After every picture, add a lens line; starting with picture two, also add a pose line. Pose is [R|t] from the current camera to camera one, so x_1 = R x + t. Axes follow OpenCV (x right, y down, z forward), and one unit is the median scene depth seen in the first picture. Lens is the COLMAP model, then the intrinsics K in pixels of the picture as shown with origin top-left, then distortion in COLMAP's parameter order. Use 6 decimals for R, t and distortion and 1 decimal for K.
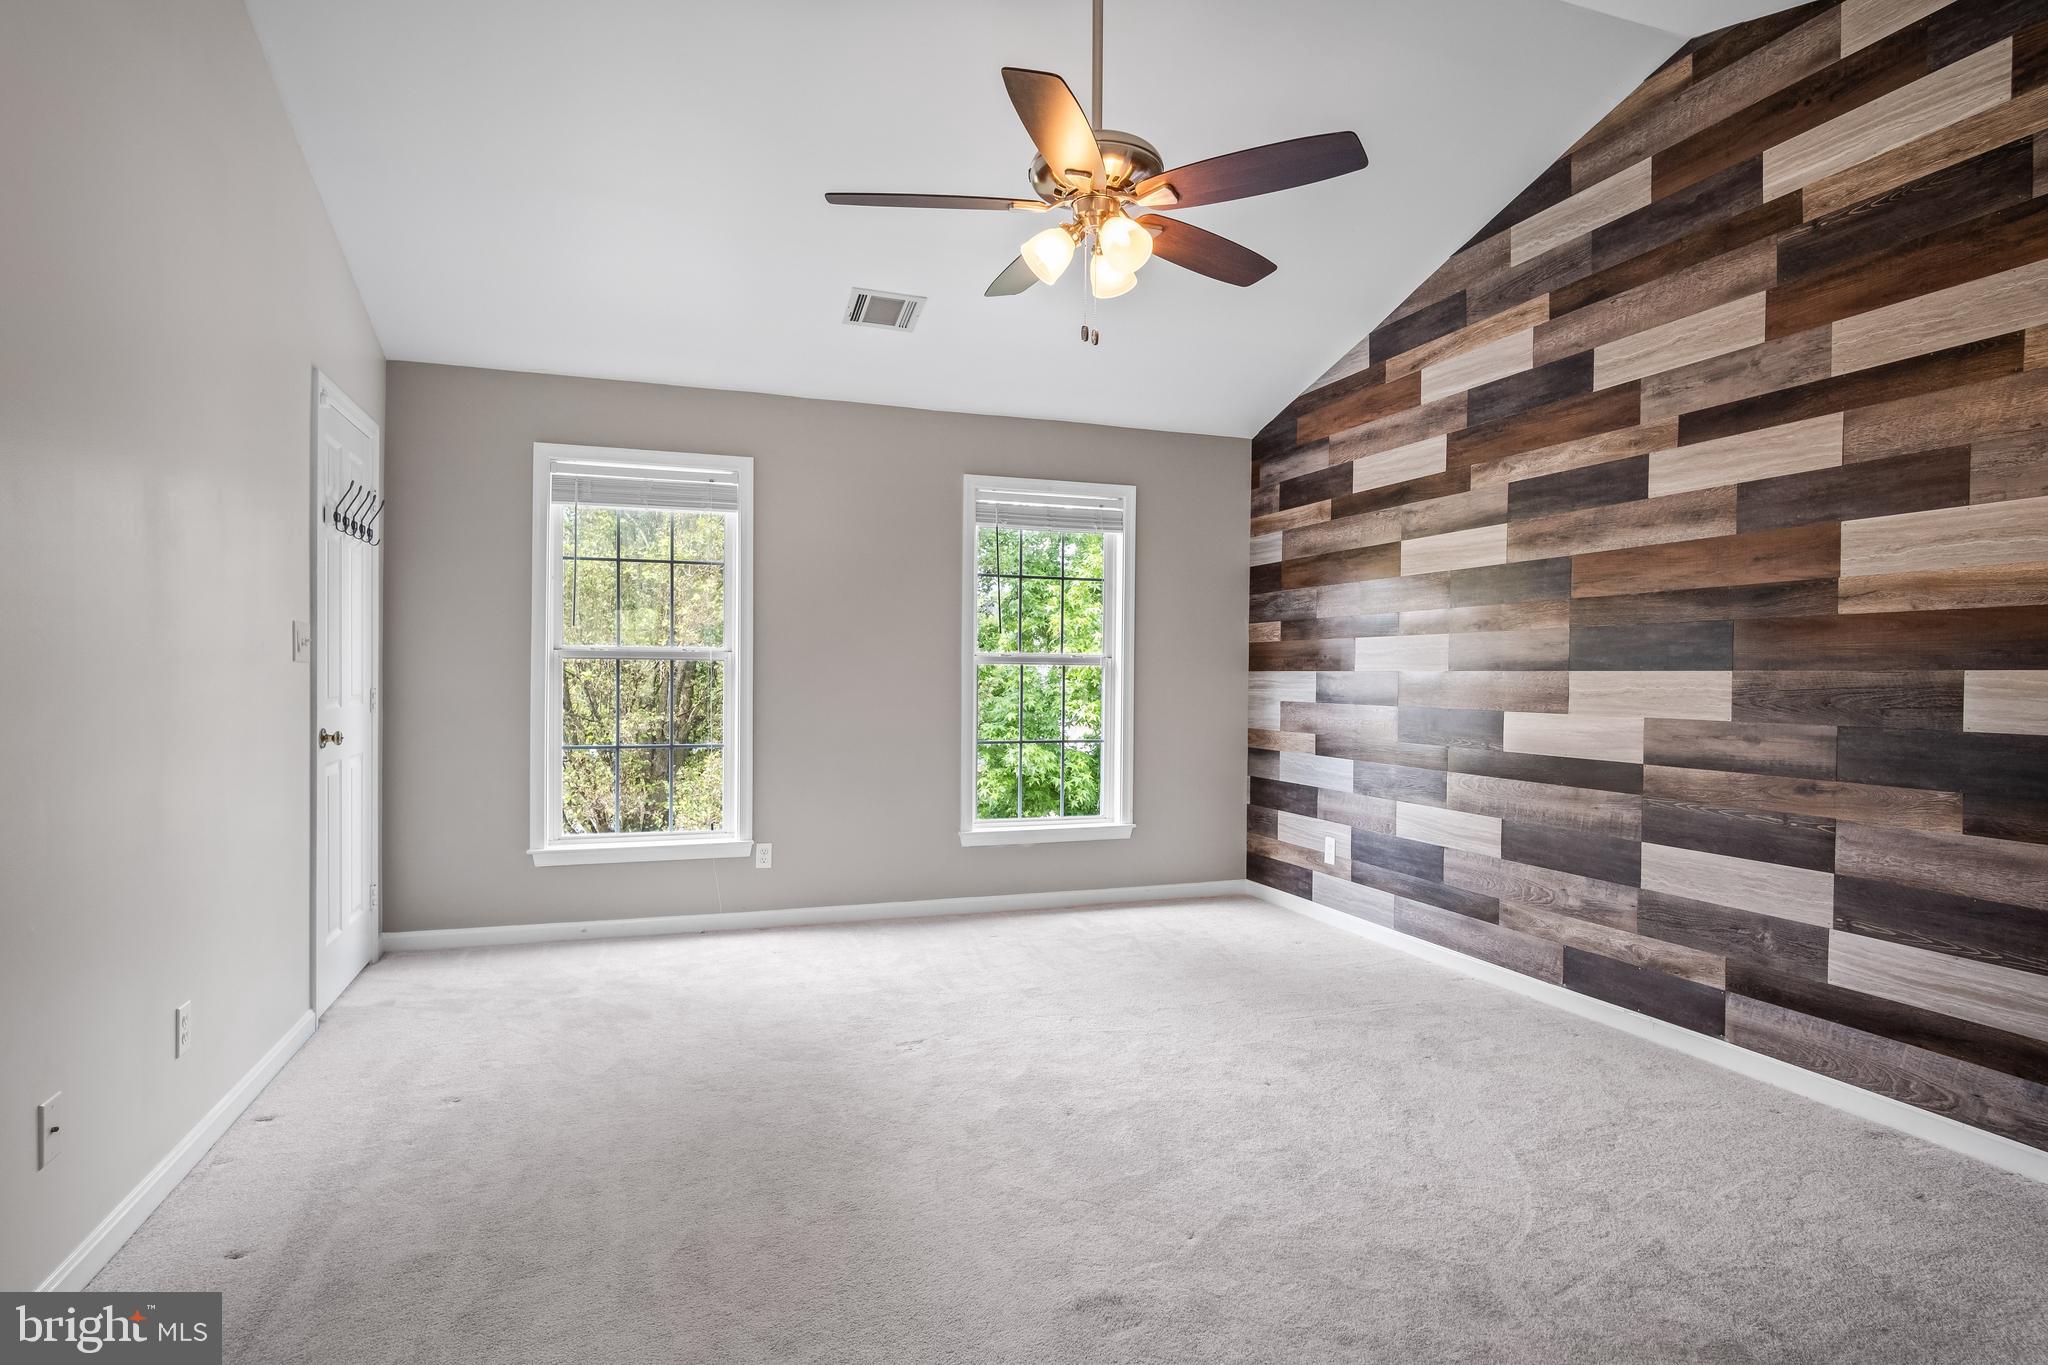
lens RADIAL K [[995.5, 0, 1029.1], [0, 995.5, 651.8], [0, 0, 1]] dist [-0.000480, 0.000556]
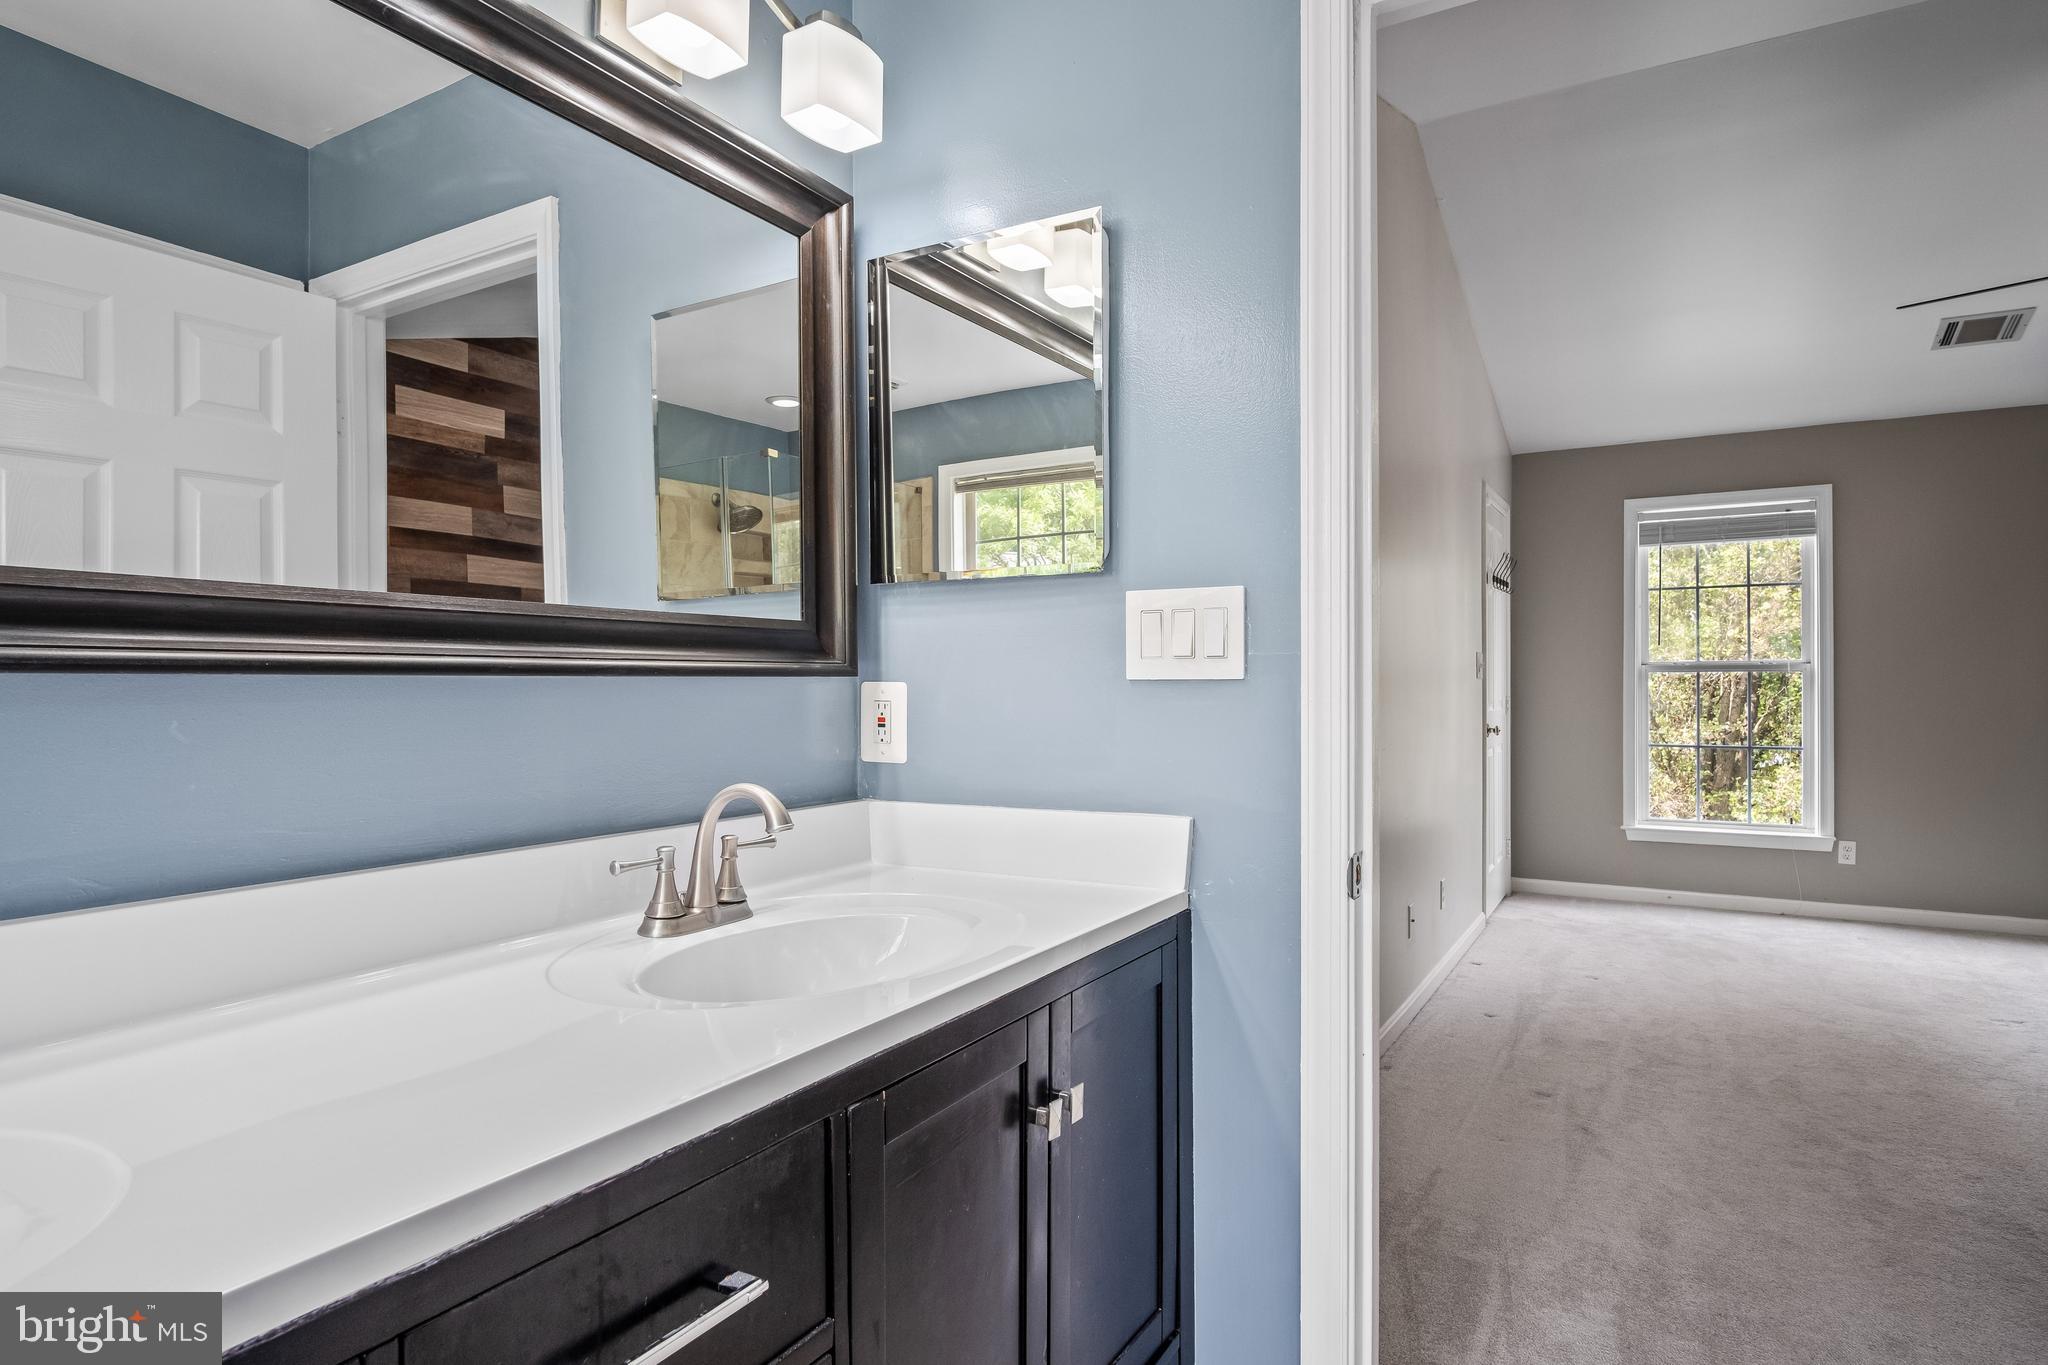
lens RADIAL K [[1154.1, 0, 1004.7], [0, 1154.1, 702.3], [0, 0, 1]] dist [-0.005821, 0.002560]
pose [[0.626132, 0.002743, -0.779713, 0.144530], [0.027163, 0.999310, 0.025329, -0.014068], [0.779244, -0.037038, 0.625625, -0.522922]]
